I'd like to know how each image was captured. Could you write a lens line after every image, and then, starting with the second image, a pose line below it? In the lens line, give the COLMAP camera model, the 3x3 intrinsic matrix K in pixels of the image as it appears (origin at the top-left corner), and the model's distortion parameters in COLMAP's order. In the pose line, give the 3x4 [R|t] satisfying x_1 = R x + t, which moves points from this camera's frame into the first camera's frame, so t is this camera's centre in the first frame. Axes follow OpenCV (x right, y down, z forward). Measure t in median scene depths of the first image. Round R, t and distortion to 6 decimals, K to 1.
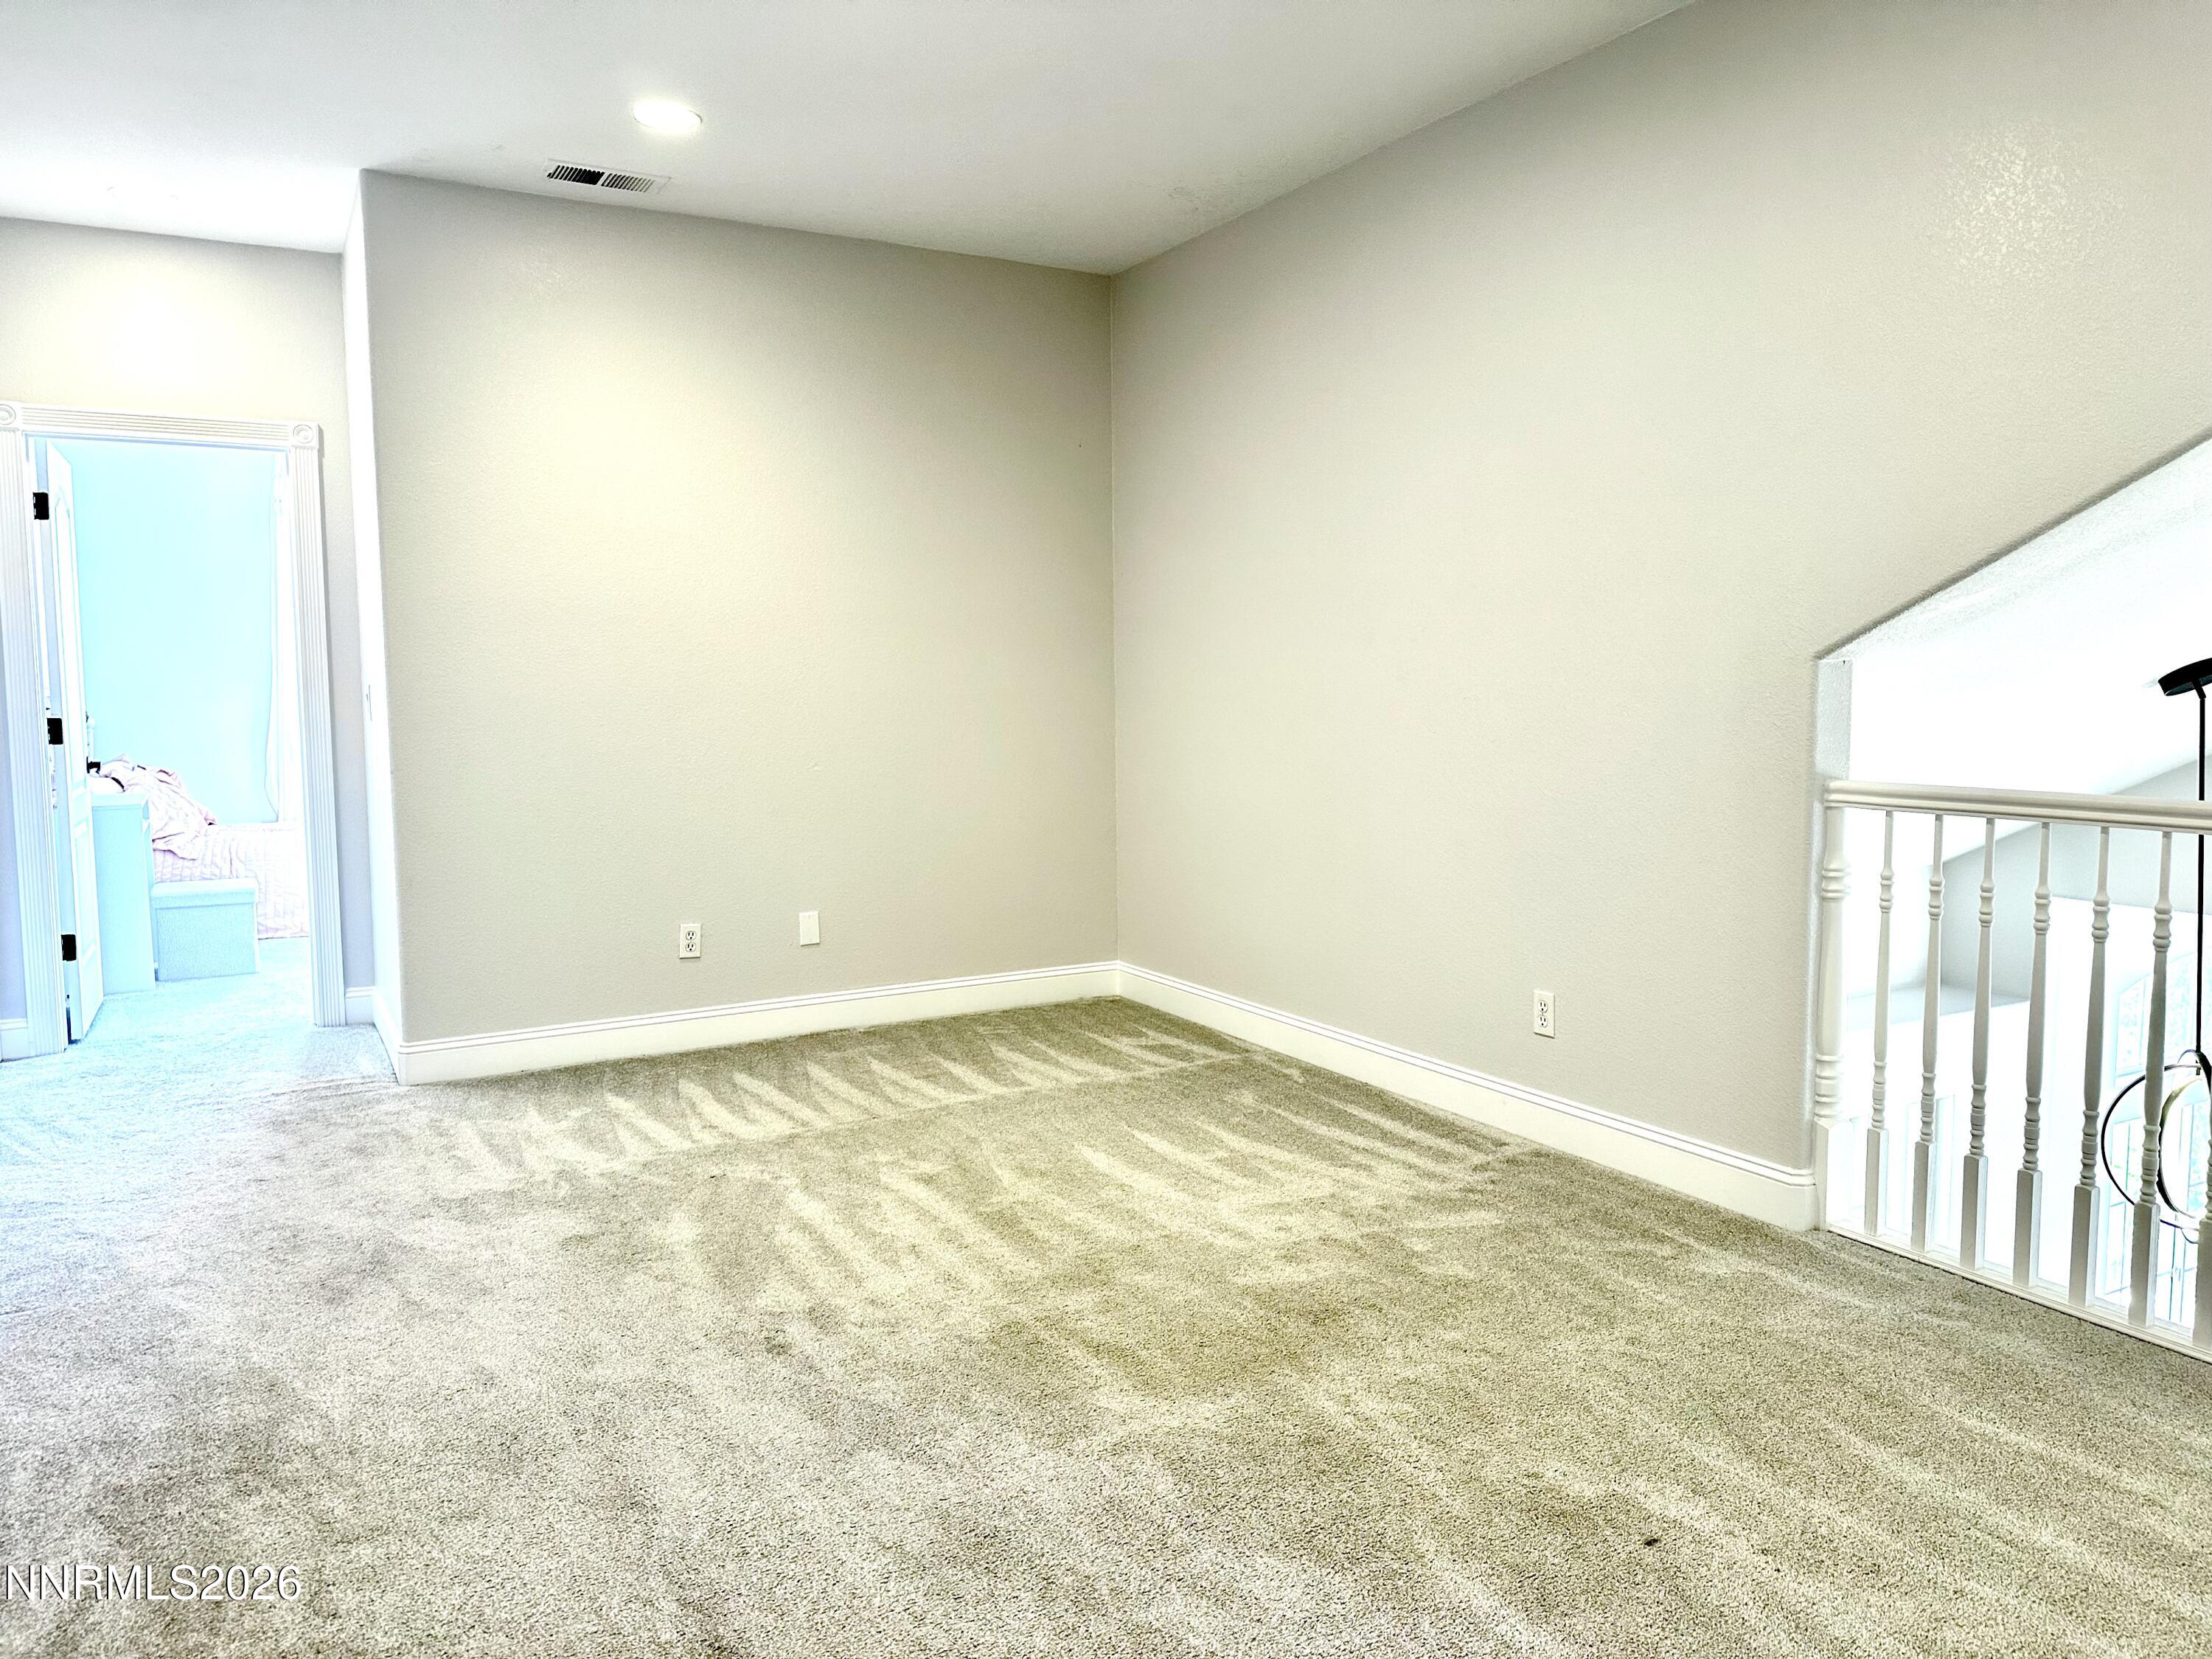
lens RADIAL K [[1549.3, 0, 1111.3], [0, 1549.3, 800.3], [0, 0, 1]] dist [0.200235, -0.333919]
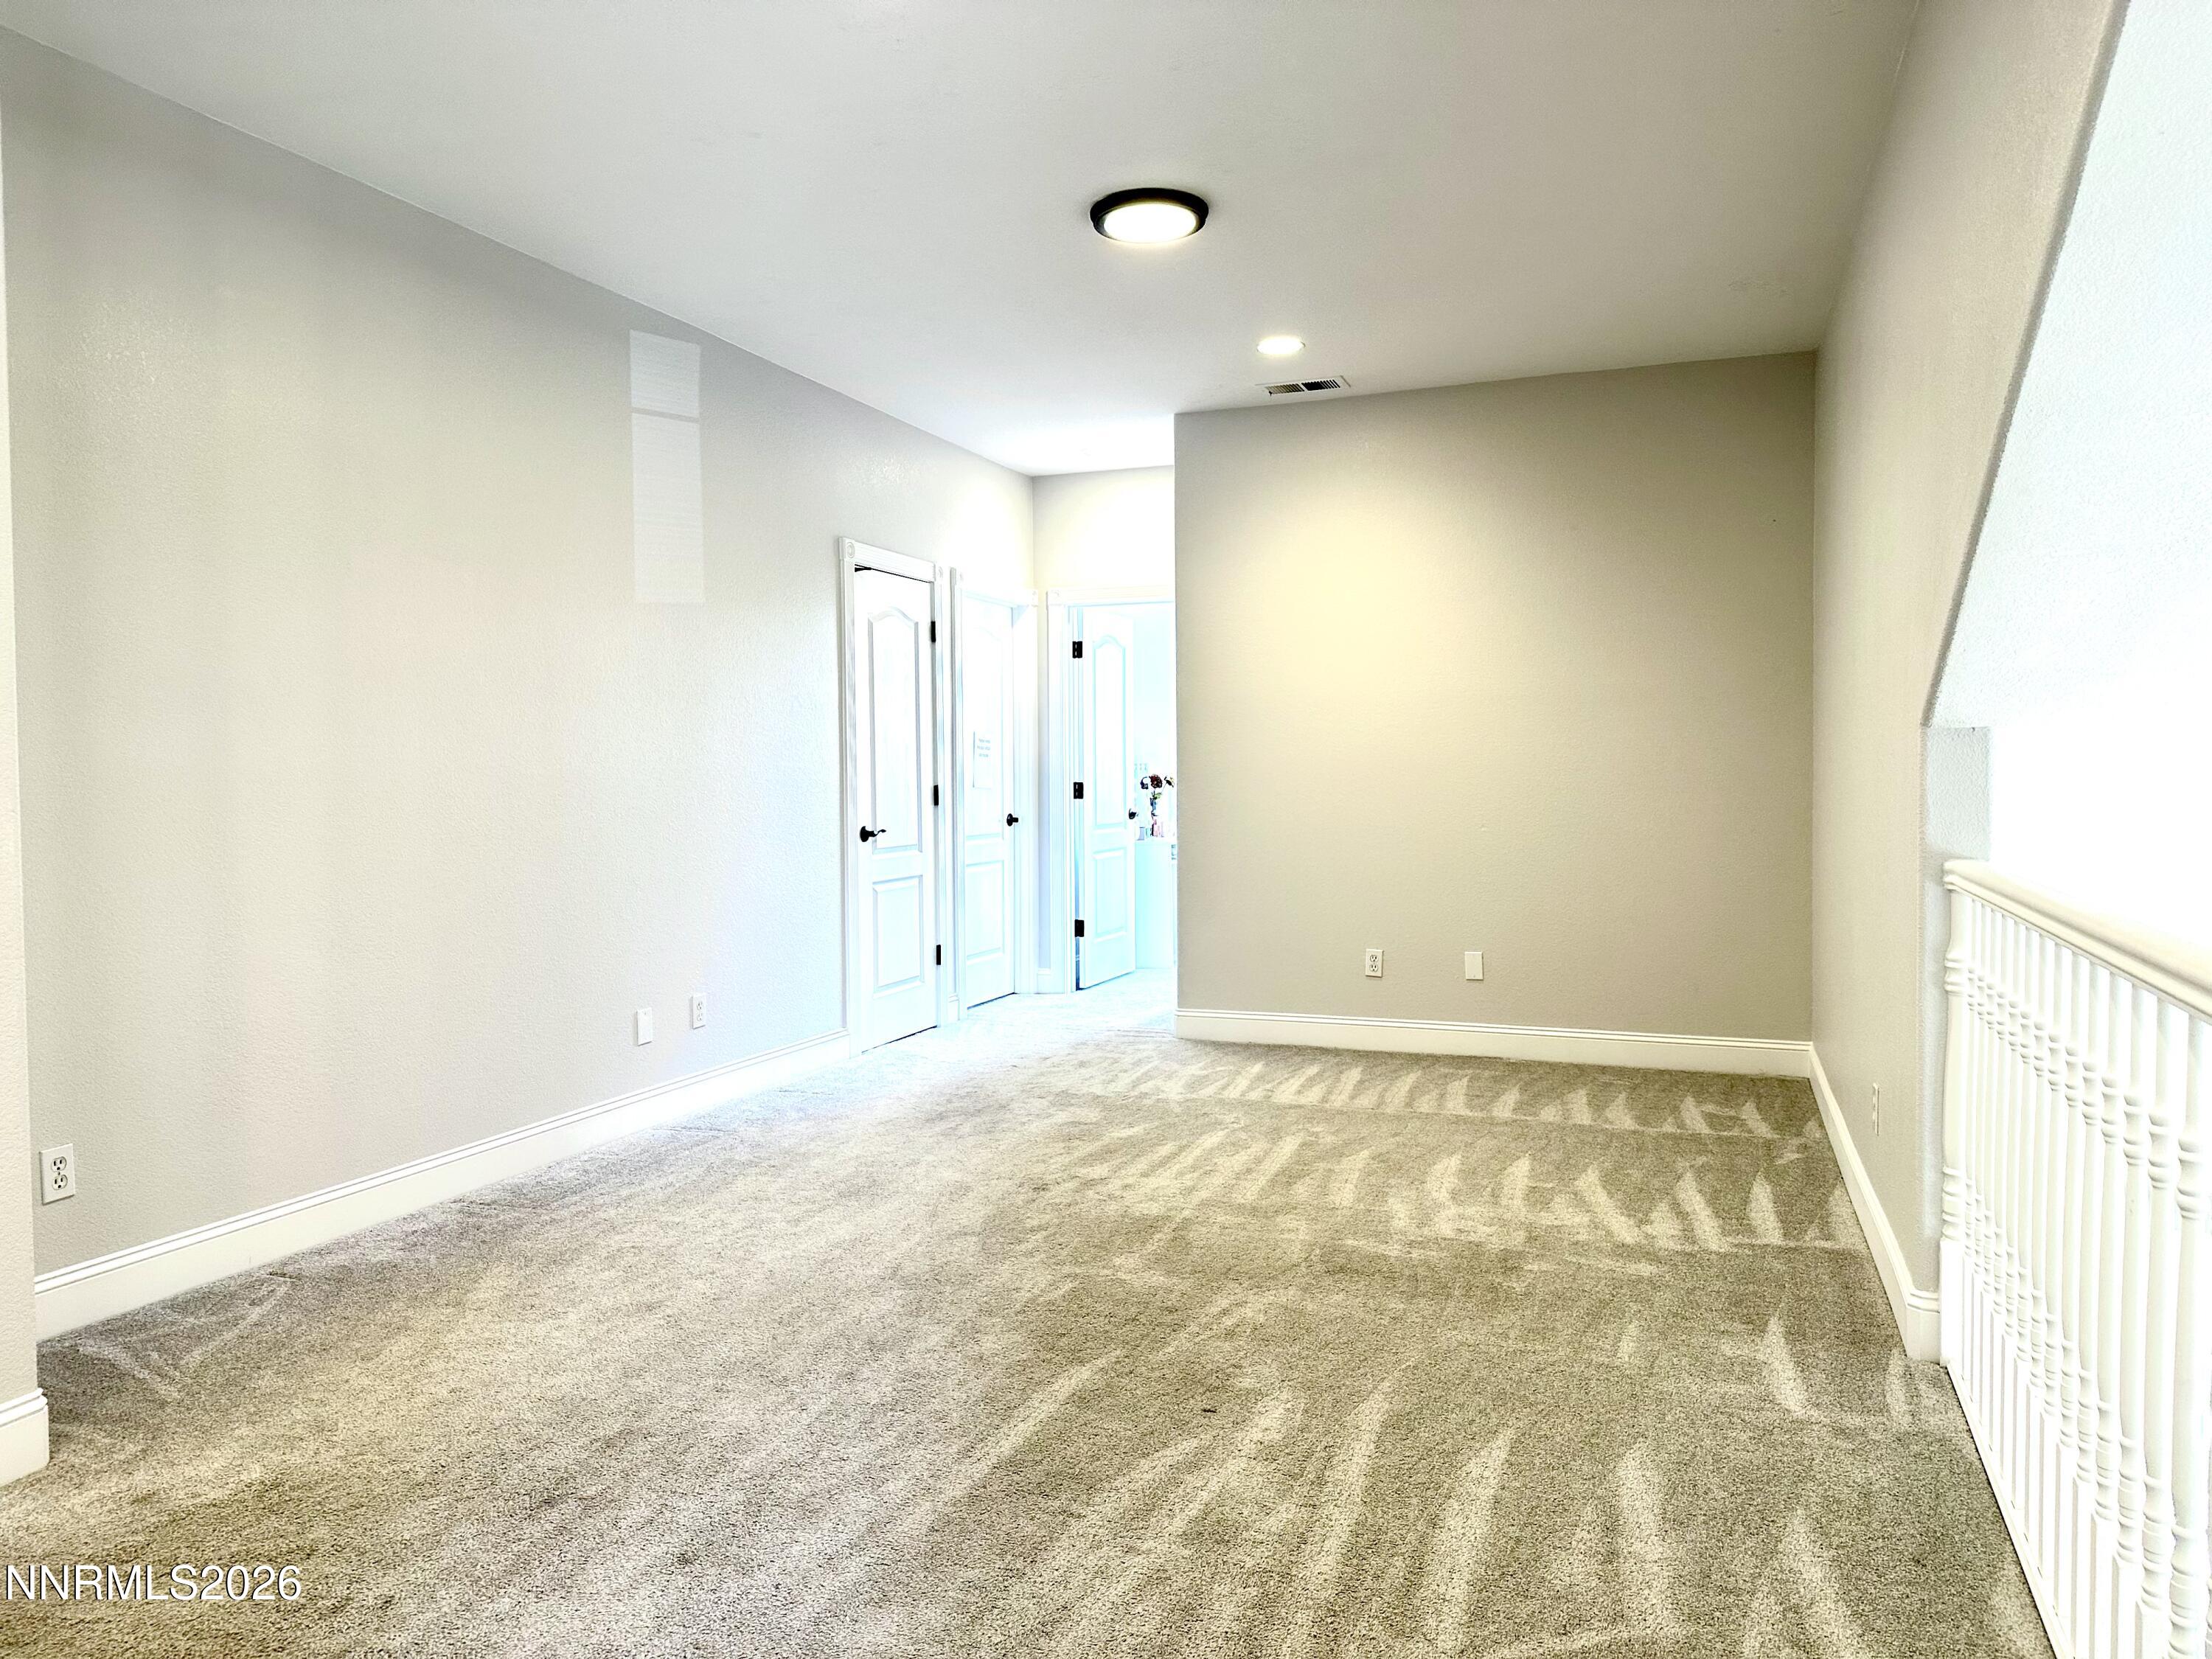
lens RADIAL K [[1536.5, 0, 1108.4], [0, 1536.5, 835.6], [0, 0, 1]] dist [0.128972, -0.181305]
pose [[0.632113, 0.033843, -0.774137, 0.800113], [-0.054822, 0.998496, -0.001112, 0.001023], [0.772935, 0.043143, 0.633017, 0.070272]]
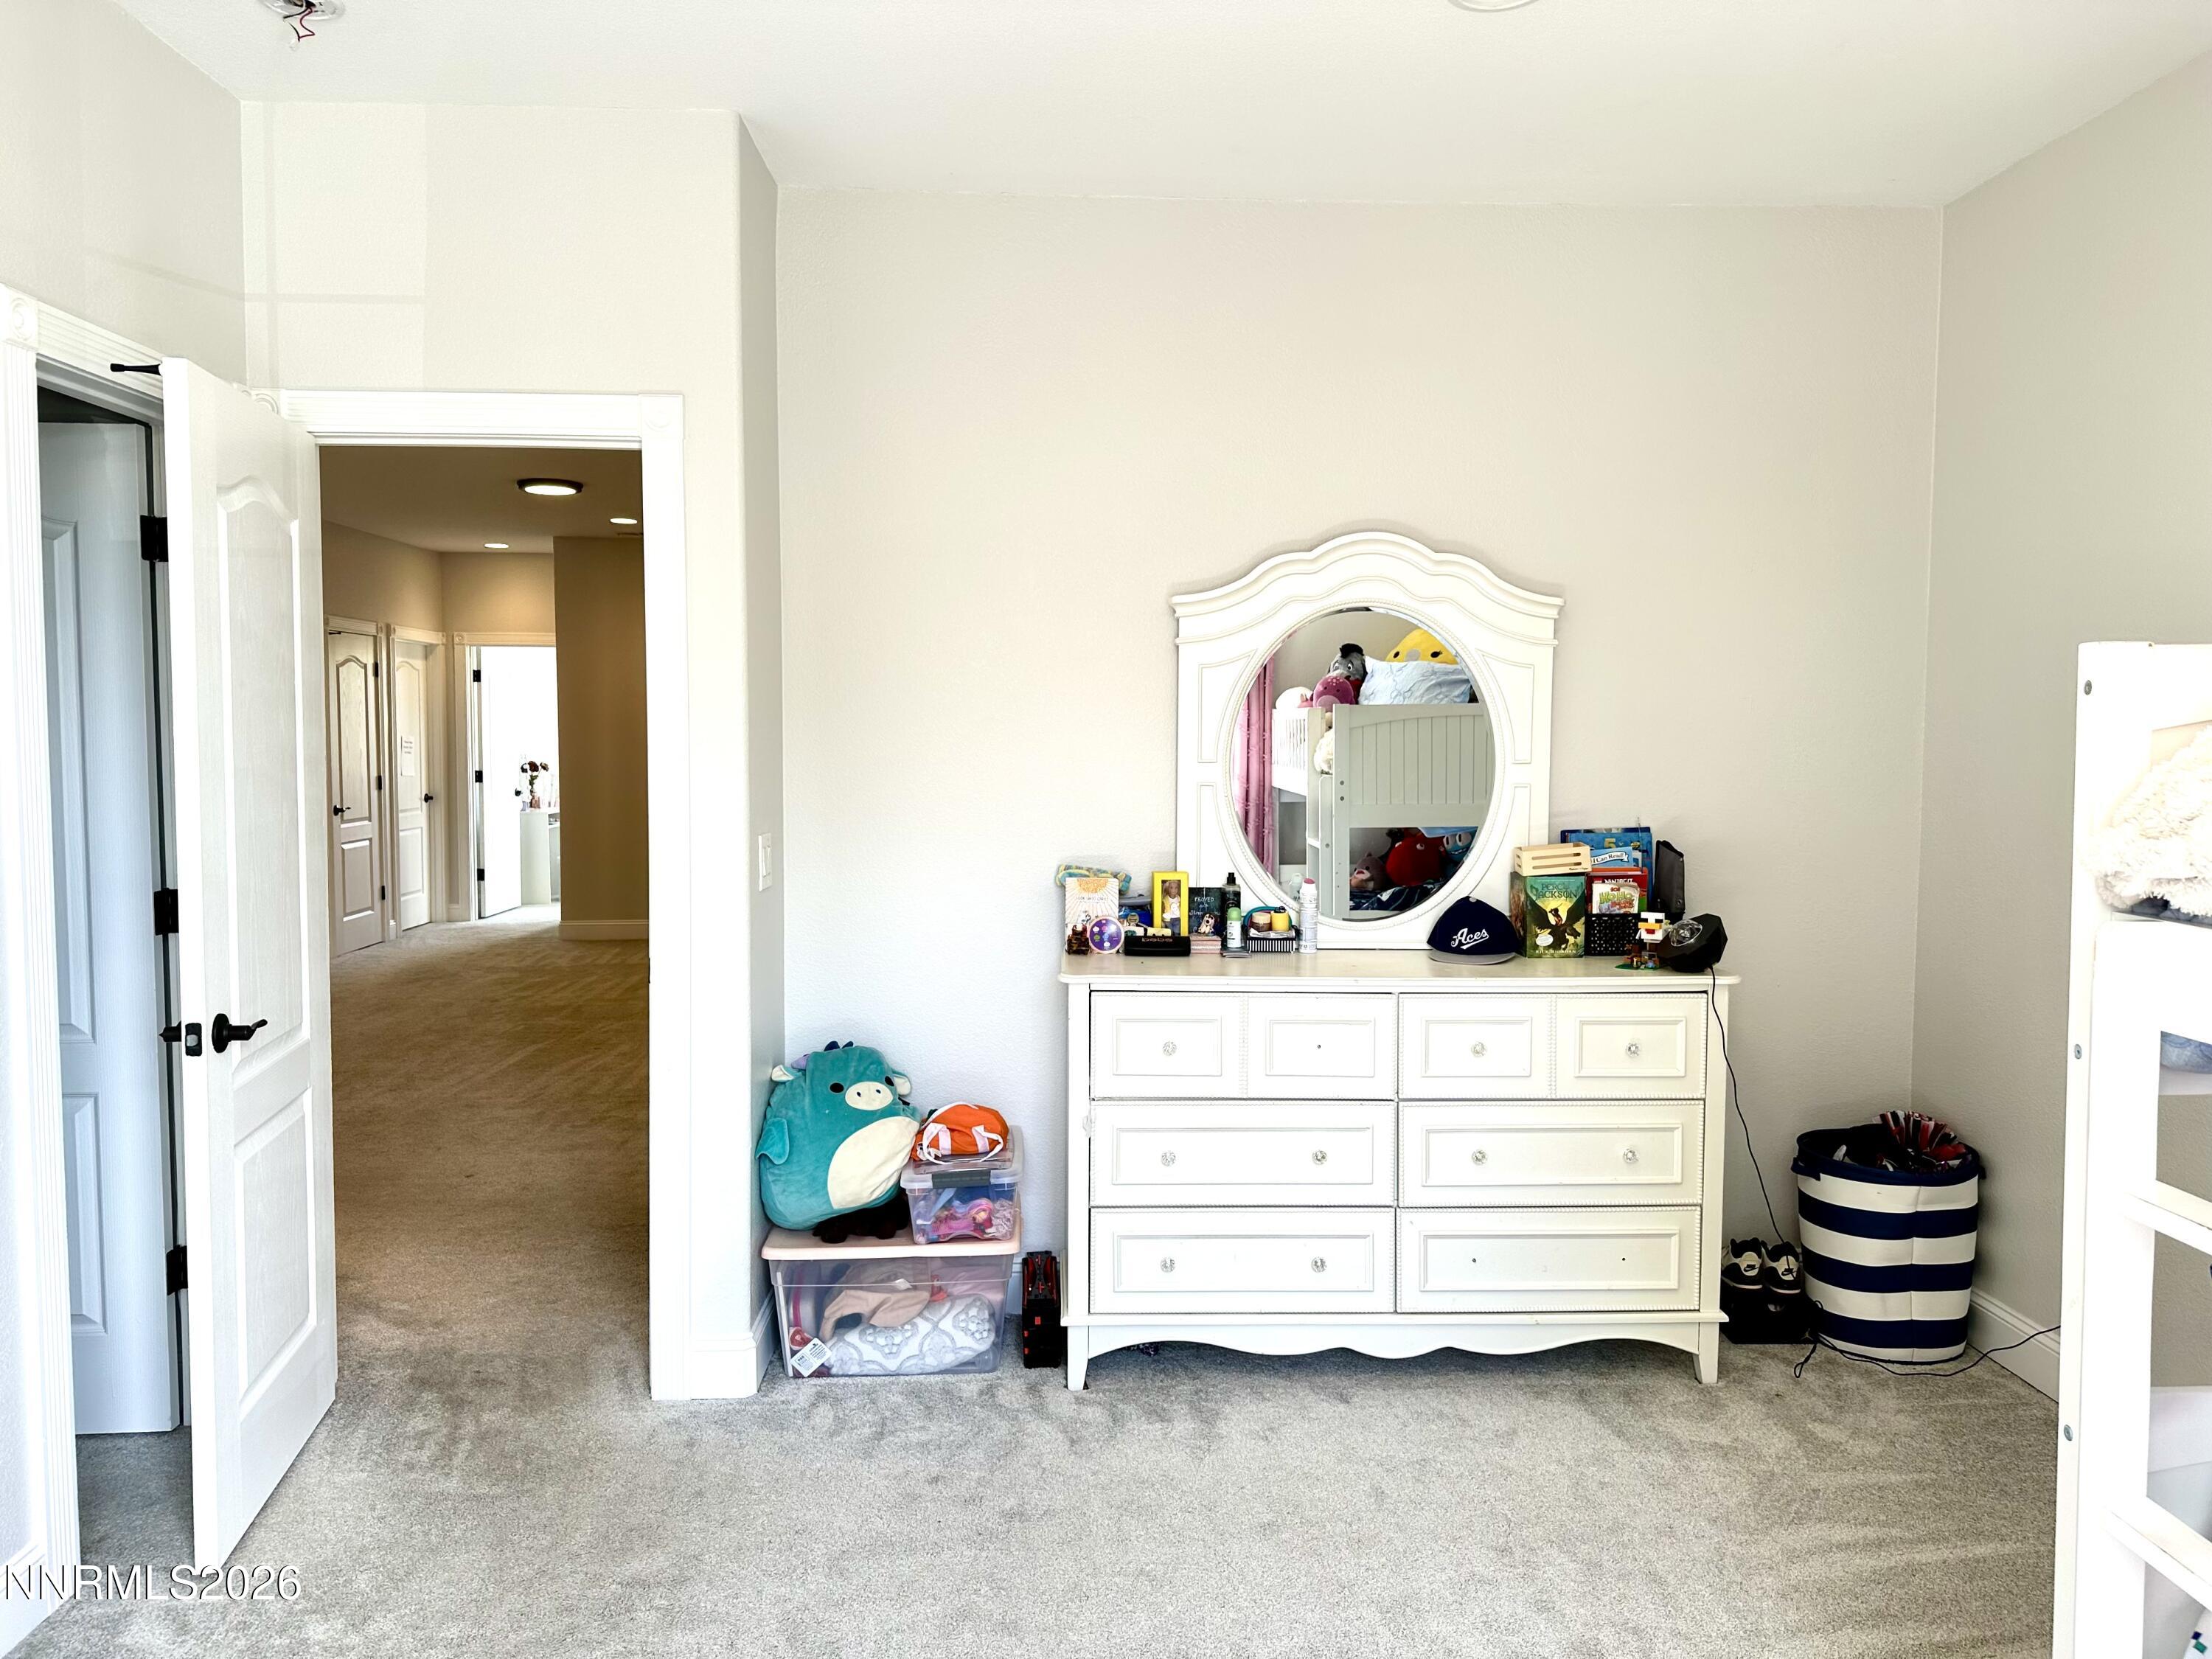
lens RADIAL K [[1536.5, 0, 1108.4], [0, 1536.5, 835.6], [0, 0, 1]] dist [0.128972, -0.181305]
pose [[0.886566, 0.042032, -0.460690, 1.658128], [-0.046889, 0.998900, 0.000902, -0.006843], [0.460221, 0.020801, 0.887561, -0.792570]]
